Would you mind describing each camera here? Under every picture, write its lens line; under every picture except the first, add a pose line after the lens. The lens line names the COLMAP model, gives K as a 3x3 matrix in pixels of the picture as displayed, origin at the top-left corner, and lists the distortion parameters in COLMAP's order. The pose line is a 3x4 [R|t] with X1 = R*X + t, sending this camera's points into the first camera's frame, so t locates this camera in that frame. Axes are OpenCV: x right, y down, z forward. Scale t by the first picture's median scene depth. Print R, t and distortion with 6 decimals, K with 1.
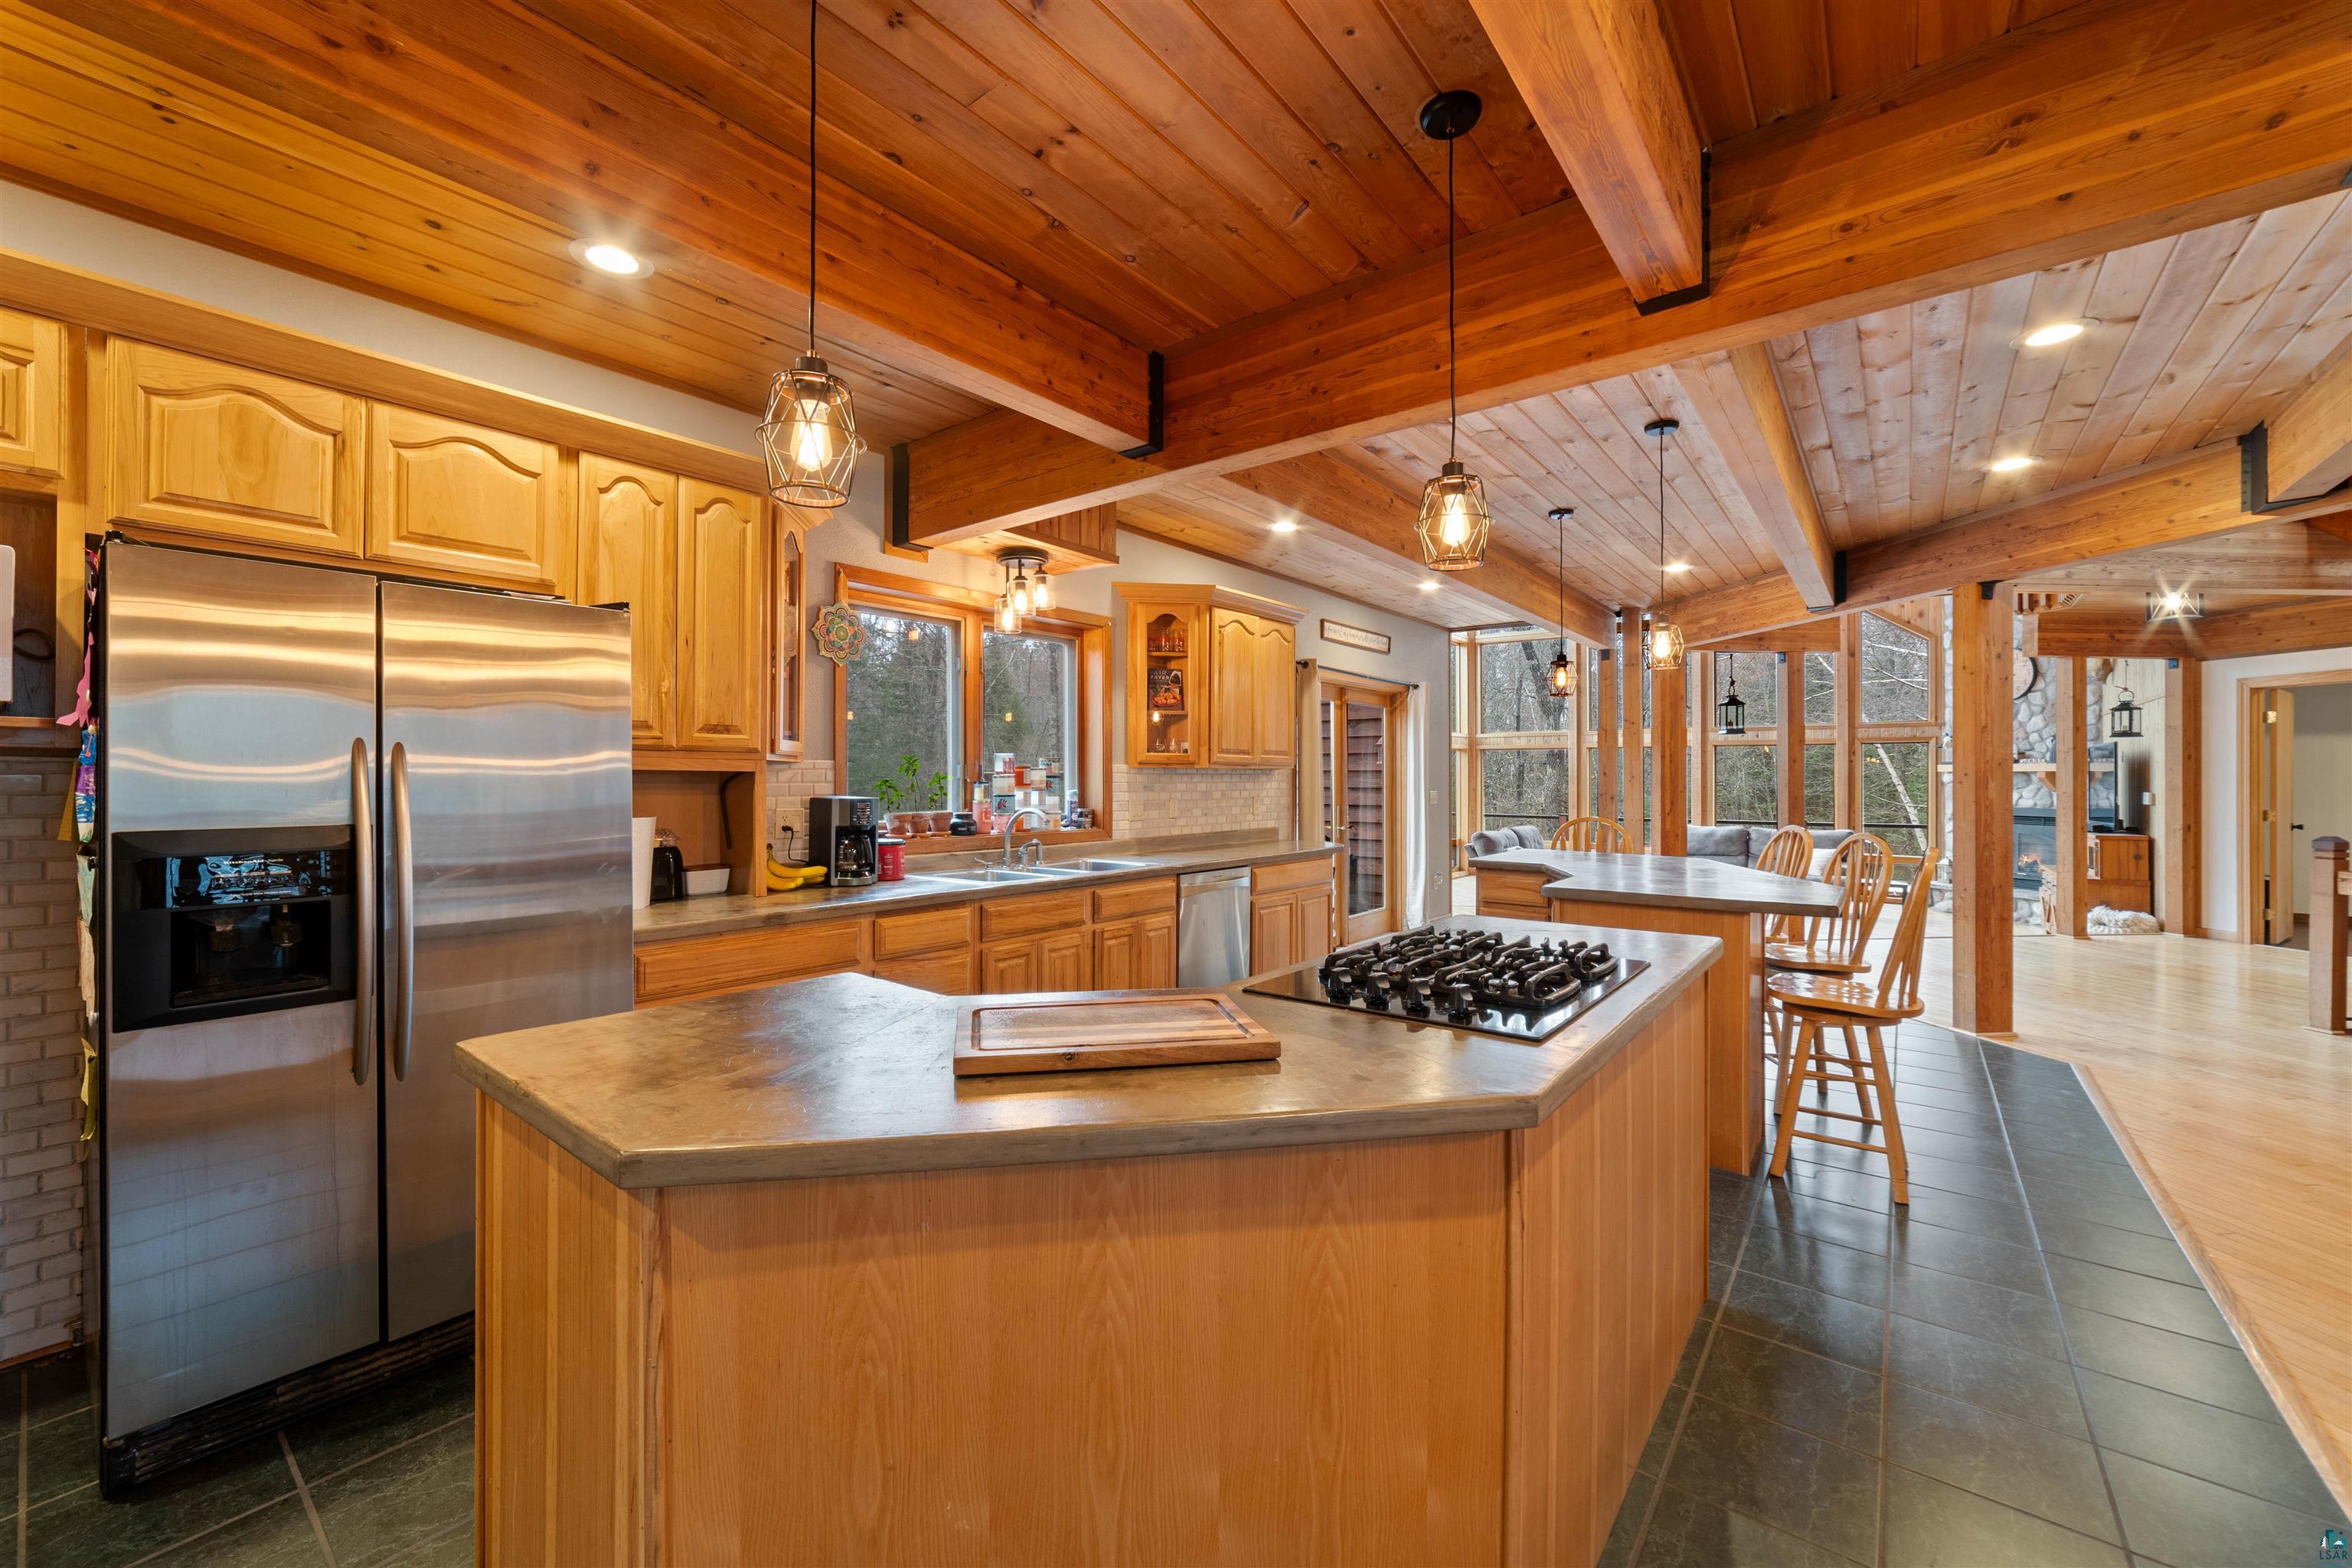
lens RADIAL K [[930.9, 0, 1156.3], [0, 930.9, 784.4], [0, 0, 1]] dist [-0.000133, 0.000339]
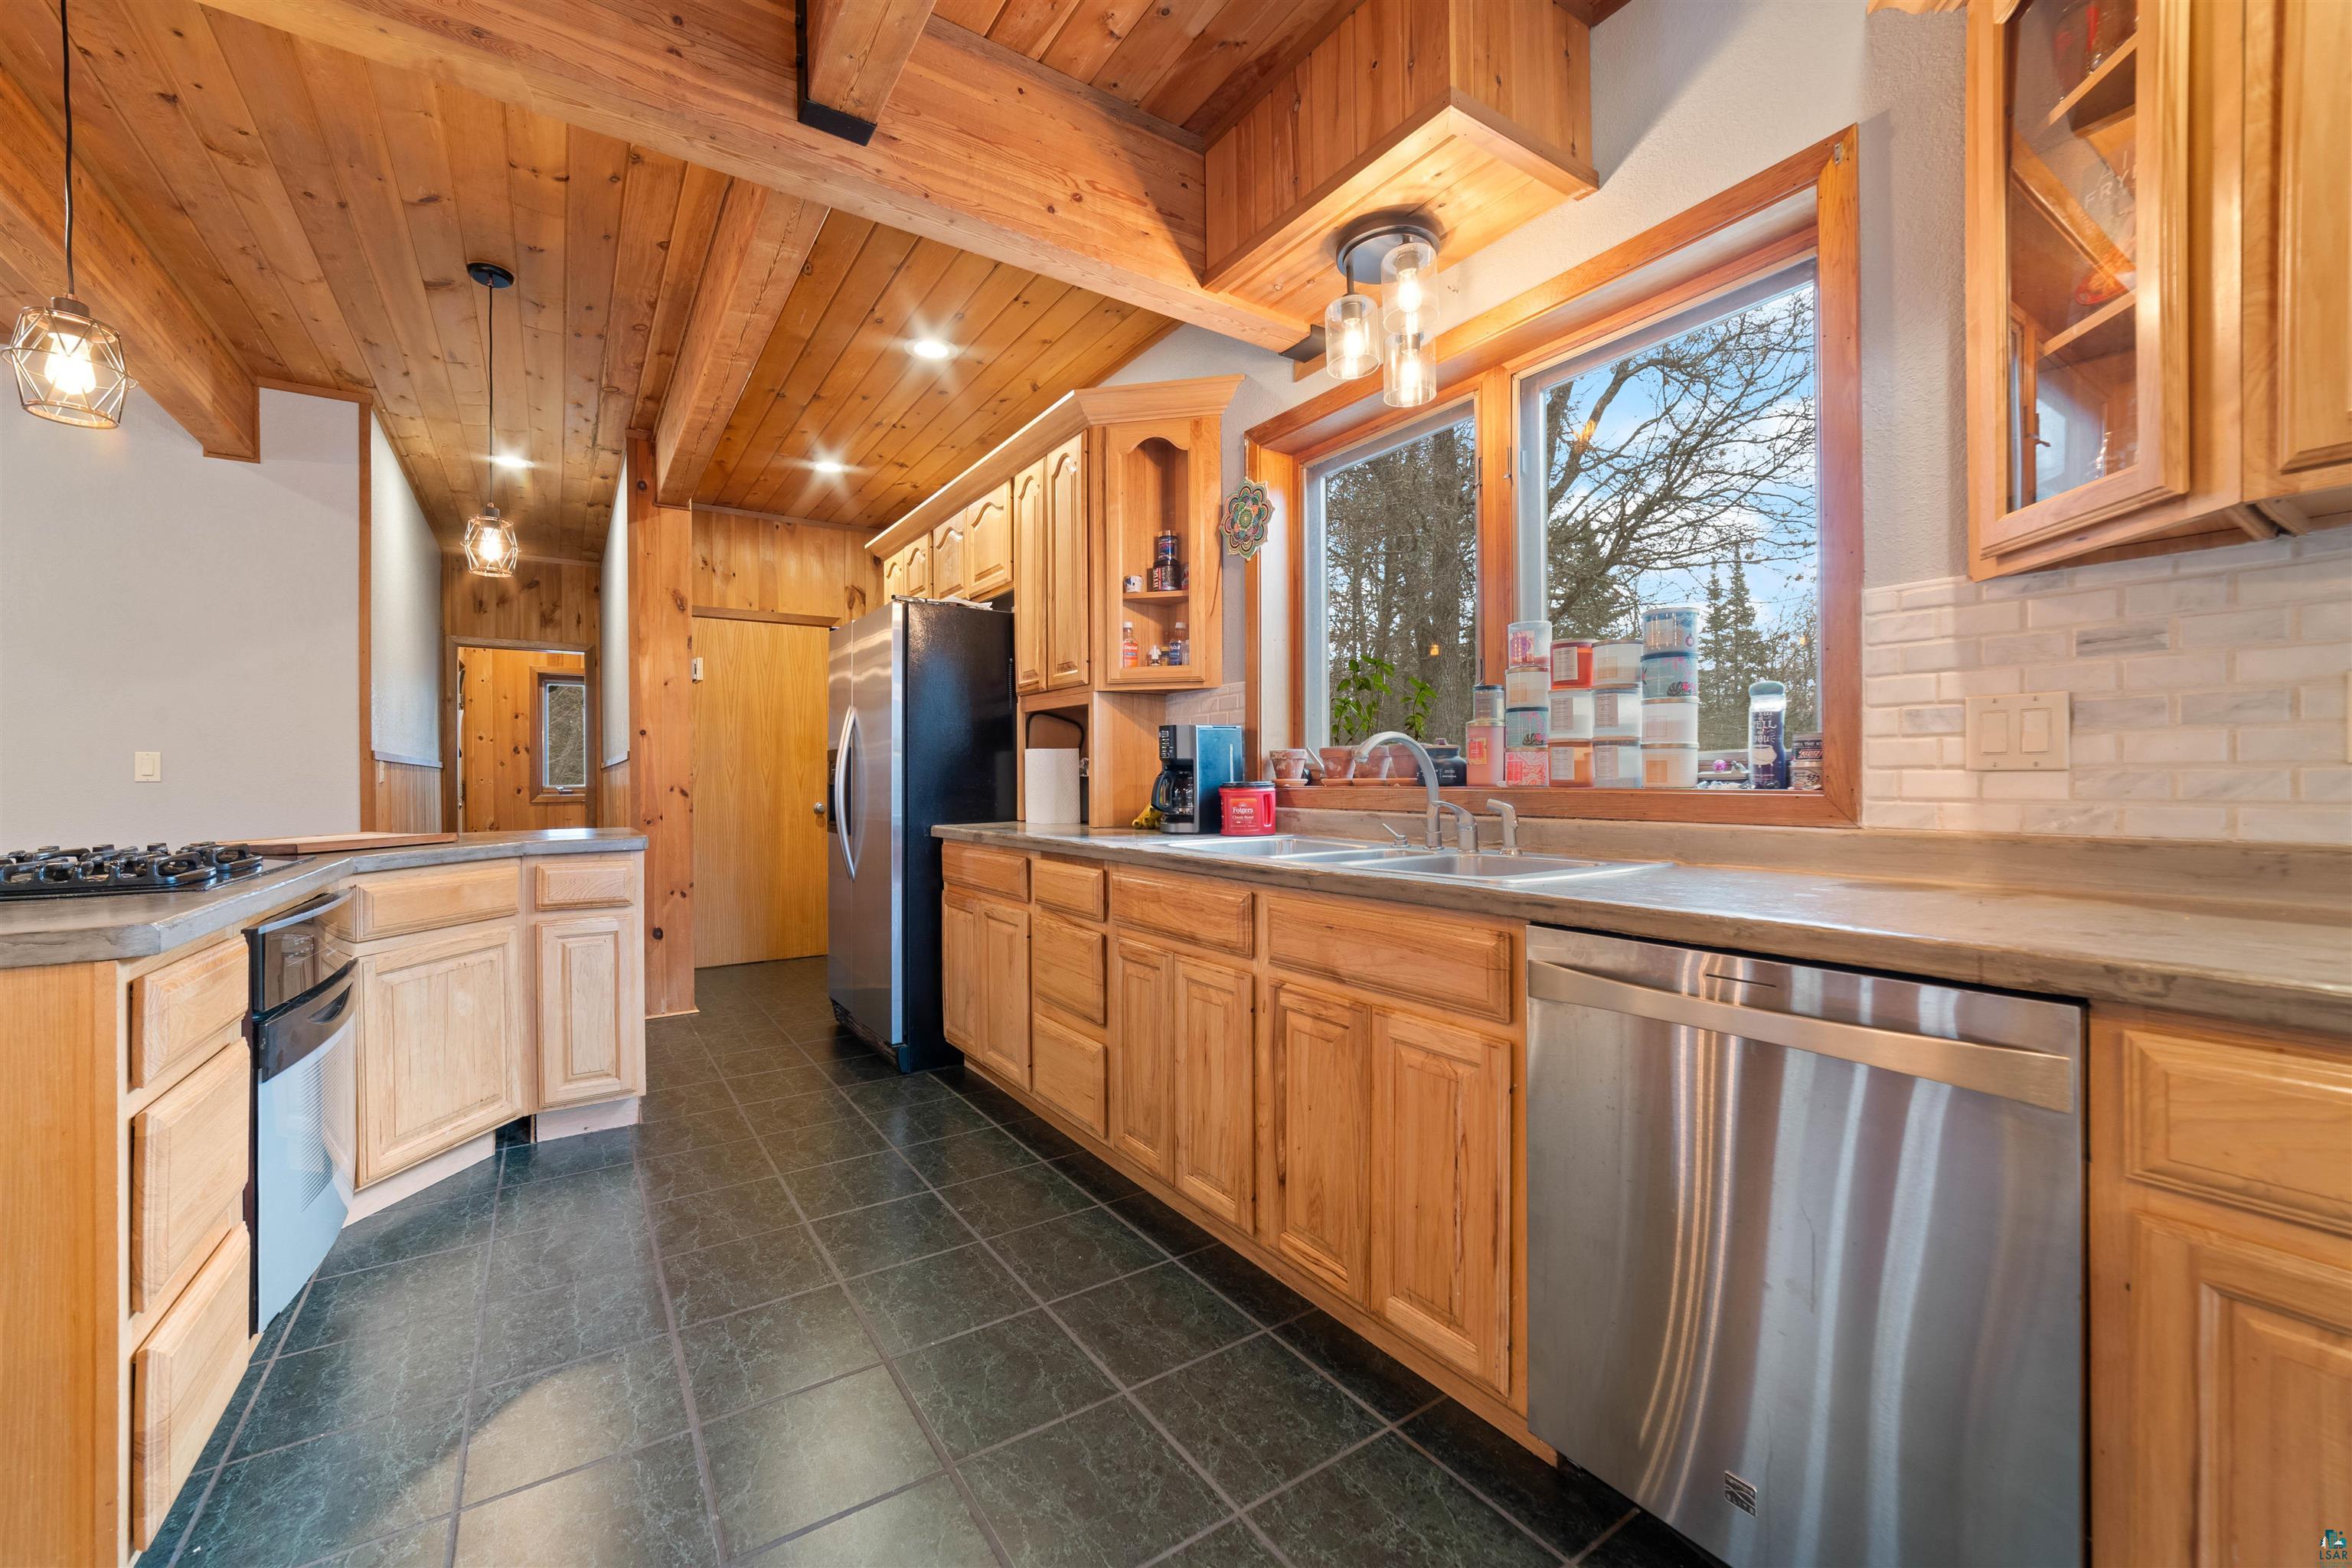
lens RADIAL K [[930.9, 0, 1131.0], [0, 930.9, 777.6], [0, 0, 1]] dist [-0.000133, 0.000339]
pose [[-0.310800, 0.010688, -0.950415, 0.404821], [0.010270, 0.999916, 0.007886, 0.045640], [0.950420, -0.007309, -0.310883, 1.045700]]
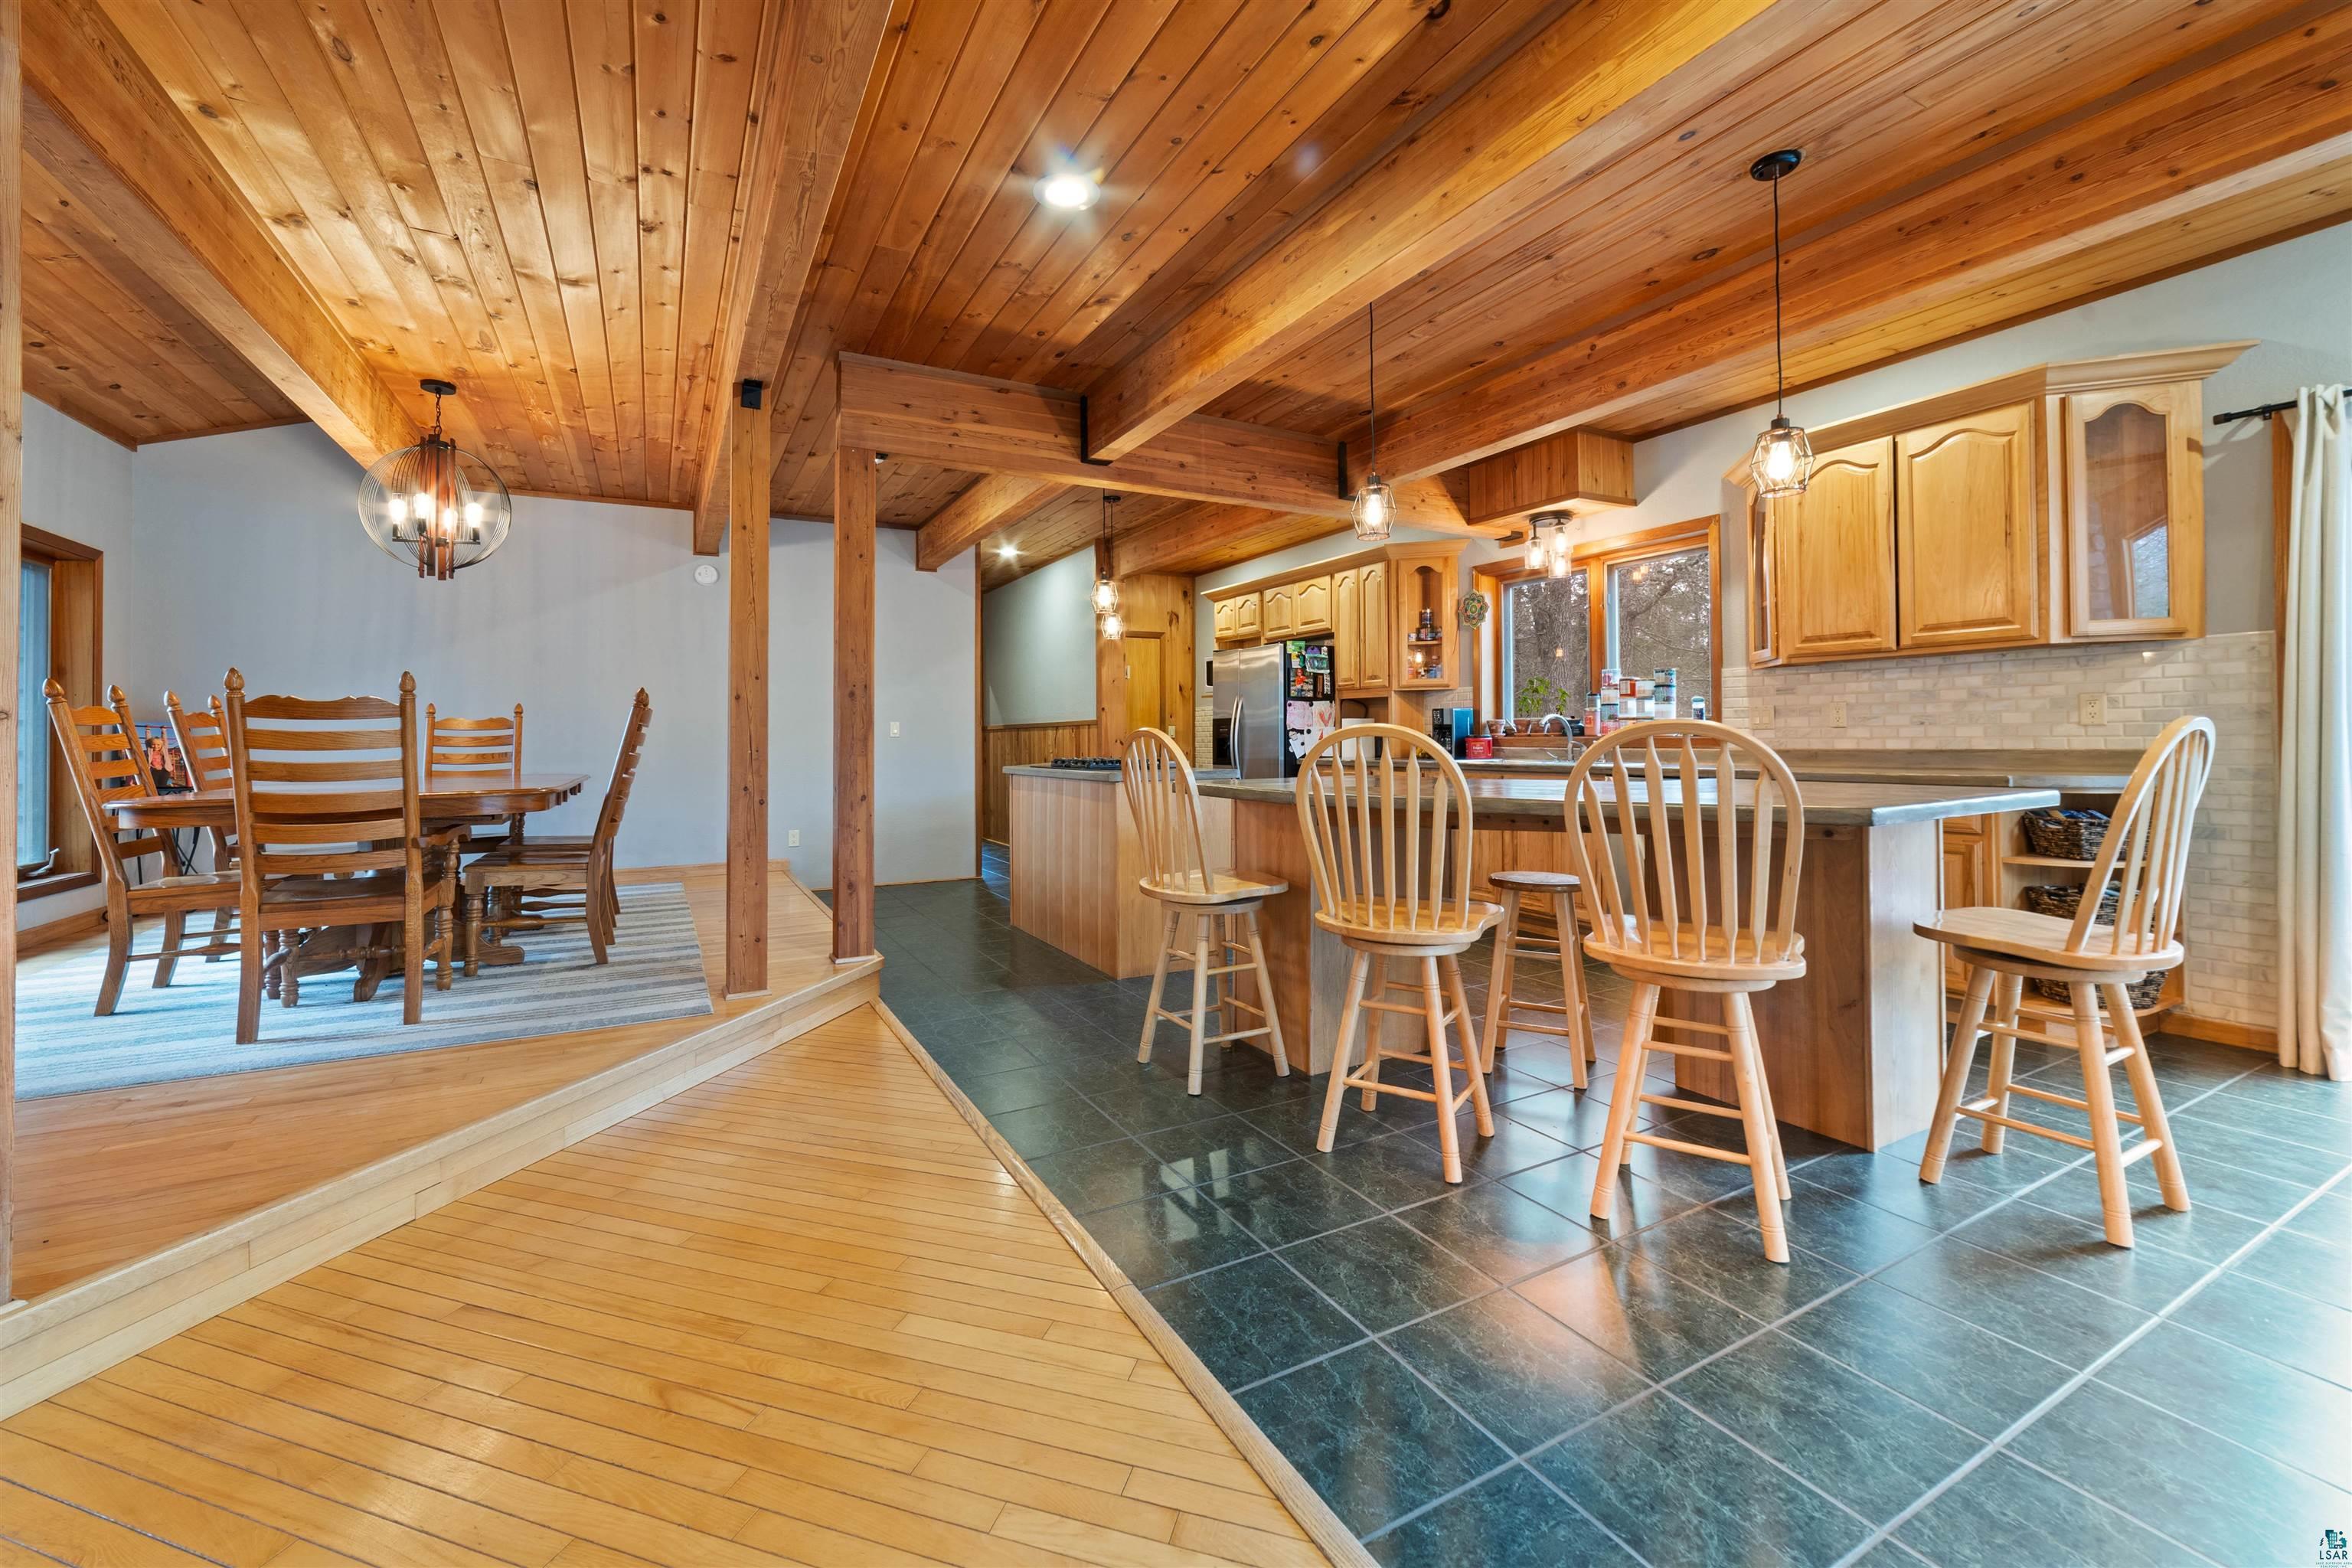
lens RADIAL K [[930.9, 0, 1148.1], [0, 930.9, 724.4], [0, 0, 1]] dist [-0.000133, 0.000339]
pose [[-0.391443, -0.007696, -0.920170, 1.273940], [0.005347, 0.999929, -0.010638, 0.051049], [0.920187, -0.009084, -0.391374, 1.011050]]
